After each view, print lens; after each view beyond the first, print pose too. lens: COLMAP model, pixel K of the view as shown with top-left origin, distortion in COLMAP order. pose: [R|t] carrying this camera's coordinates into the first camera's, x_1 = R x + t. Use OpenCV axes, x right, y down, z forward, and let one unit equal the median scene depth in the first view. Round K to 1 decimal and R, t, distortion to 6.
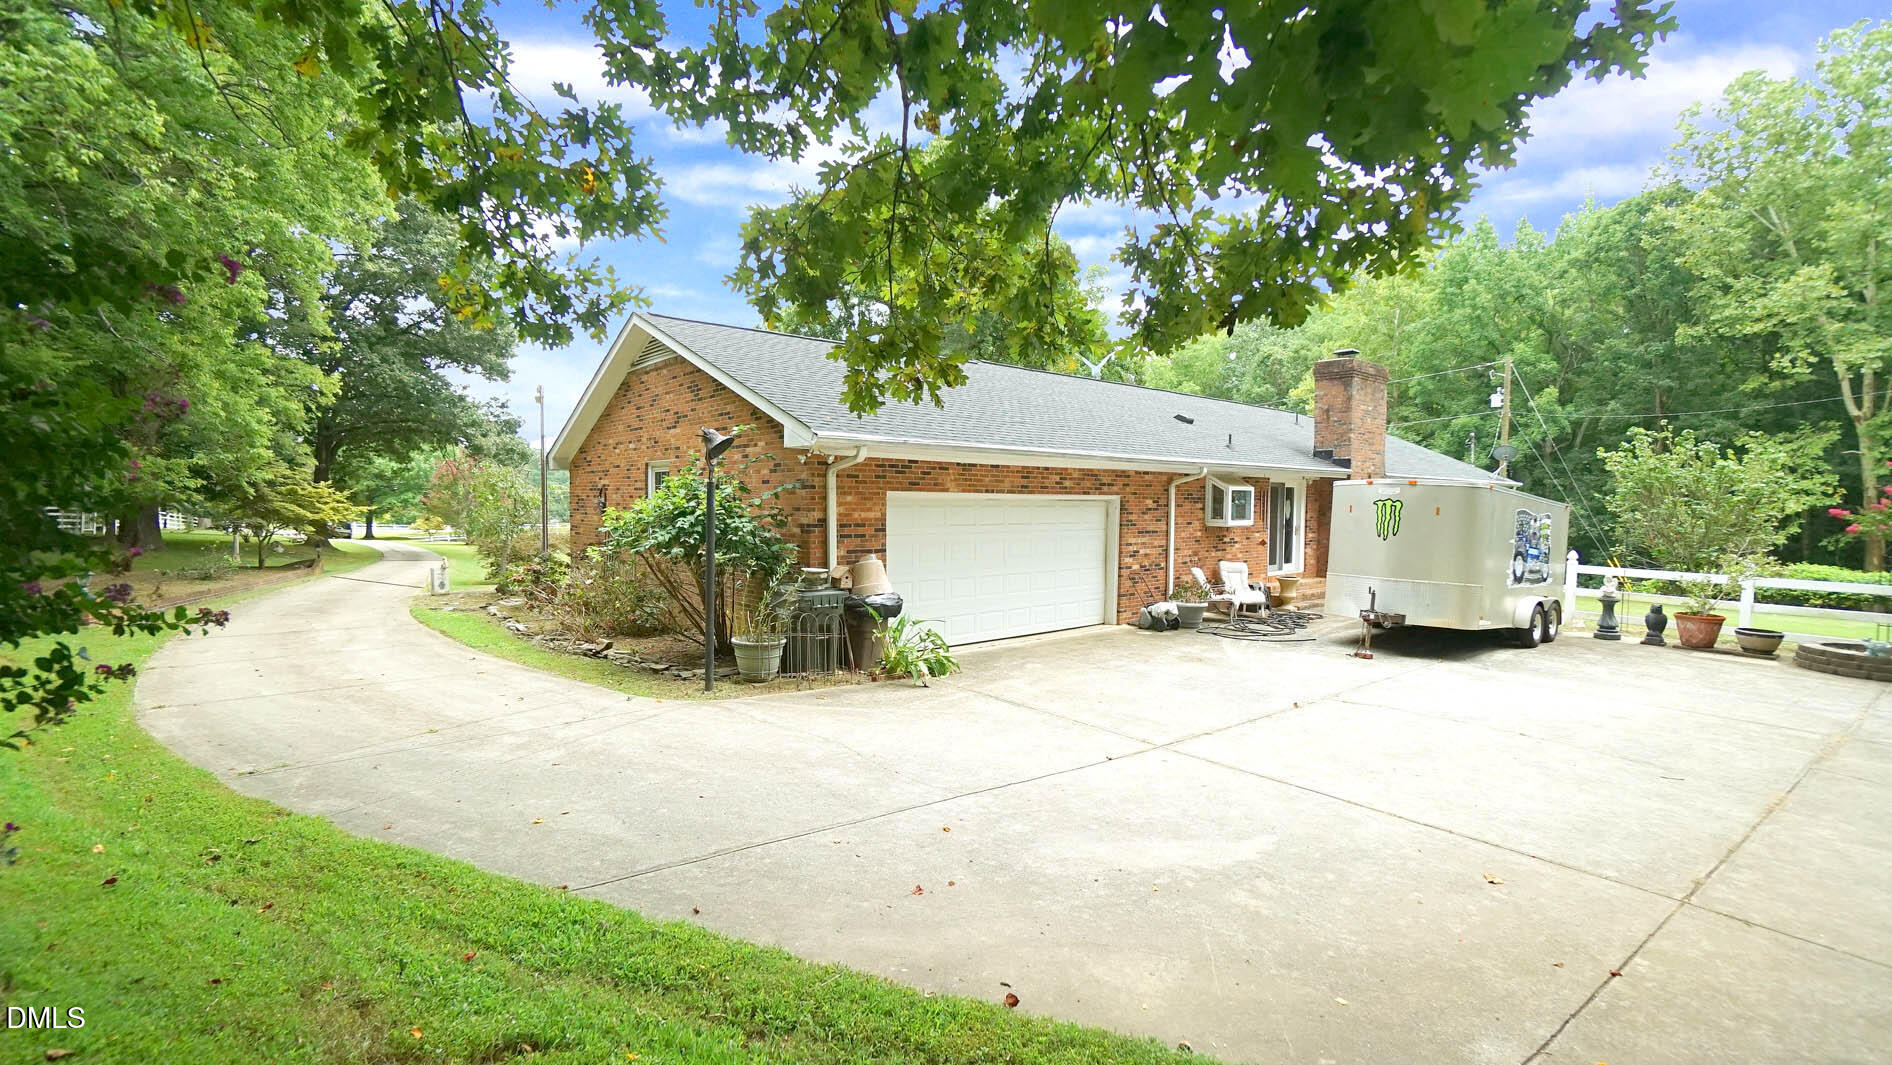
lens RADIAL K [[829.9, 0, 936.6], [0, 829.9, 538.8], [0, 0, 1]] dist [-0.062746, 0.021495]
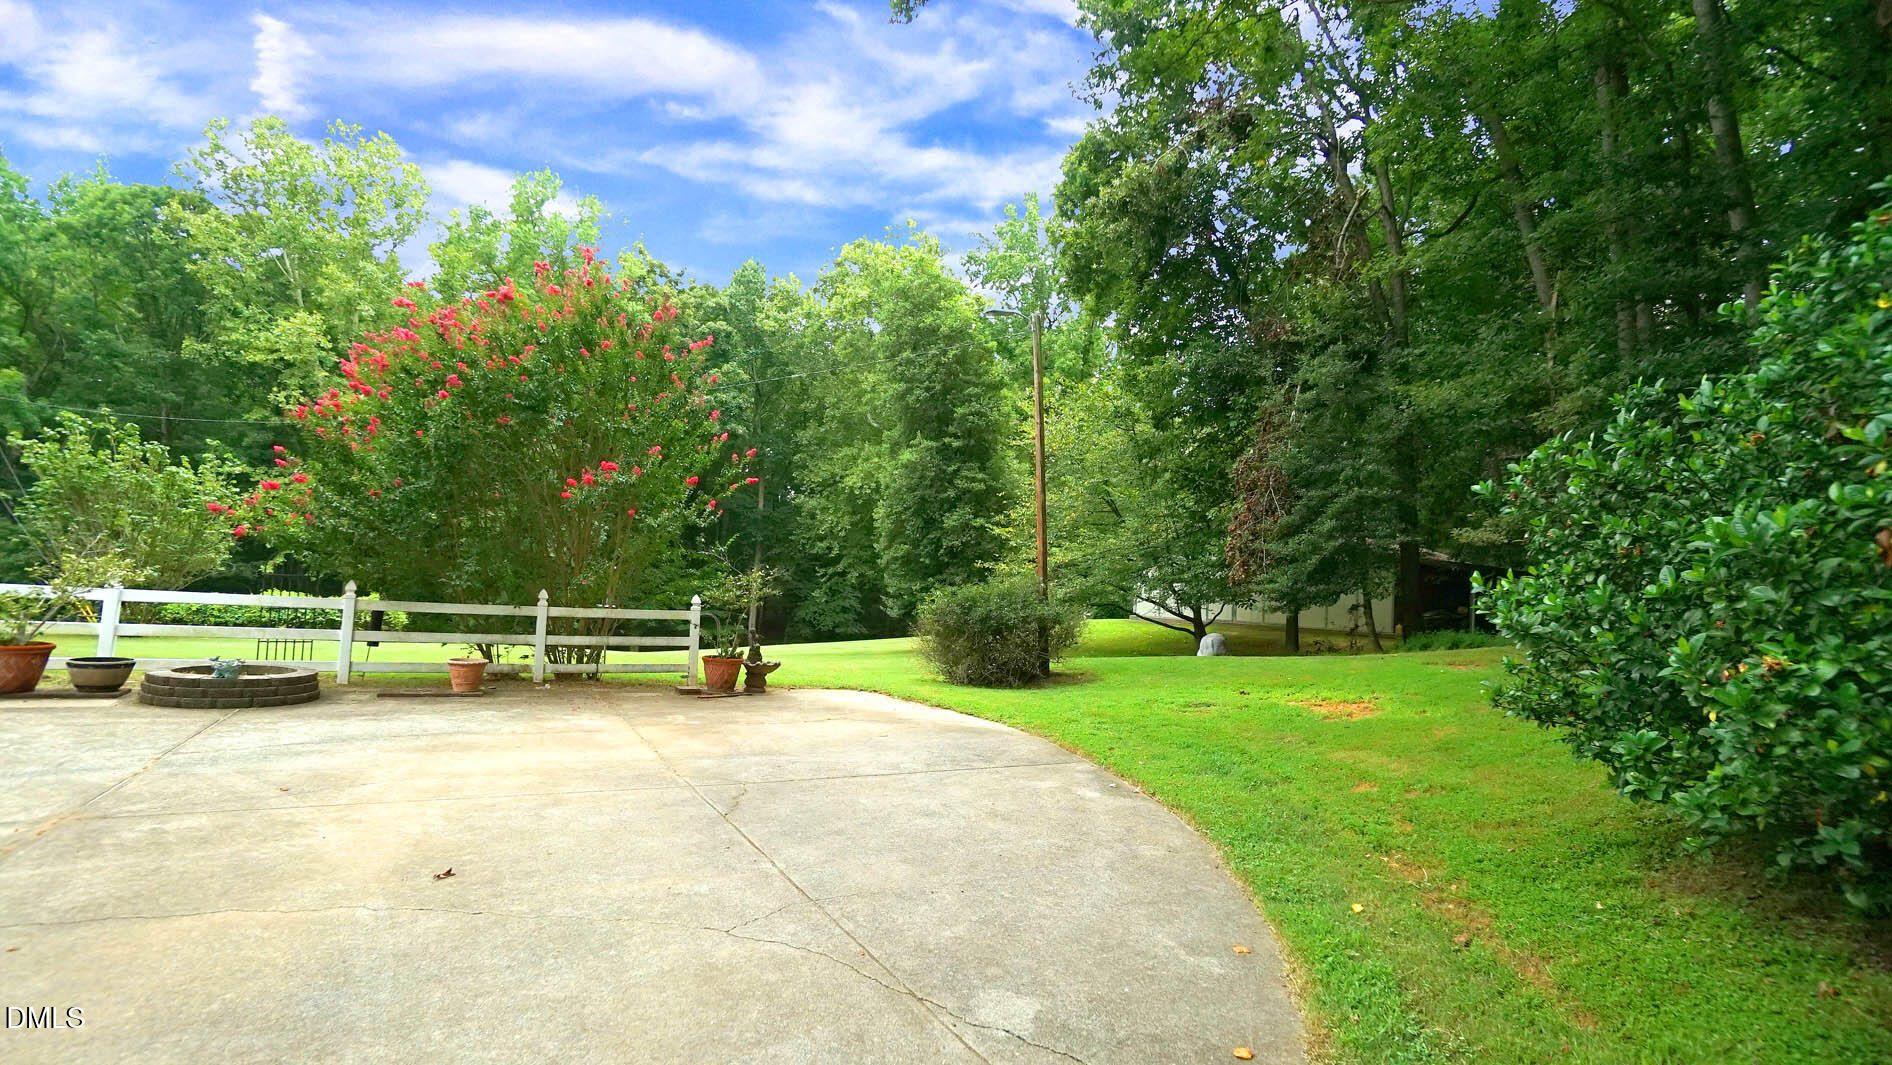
lens RADIAL K [[829.9, 0, 936.6], [0, 829.9, 538.8], [0, 0, 1]] dist [-0.062746, 0.021495]
pose [[0.089567, 0.054114, 0.994510, 0.115692], [-0.006637, 0.998533, -0.053735, 0.012109], [-0.995959, -0.001787, 0.089795, 0.053981]]
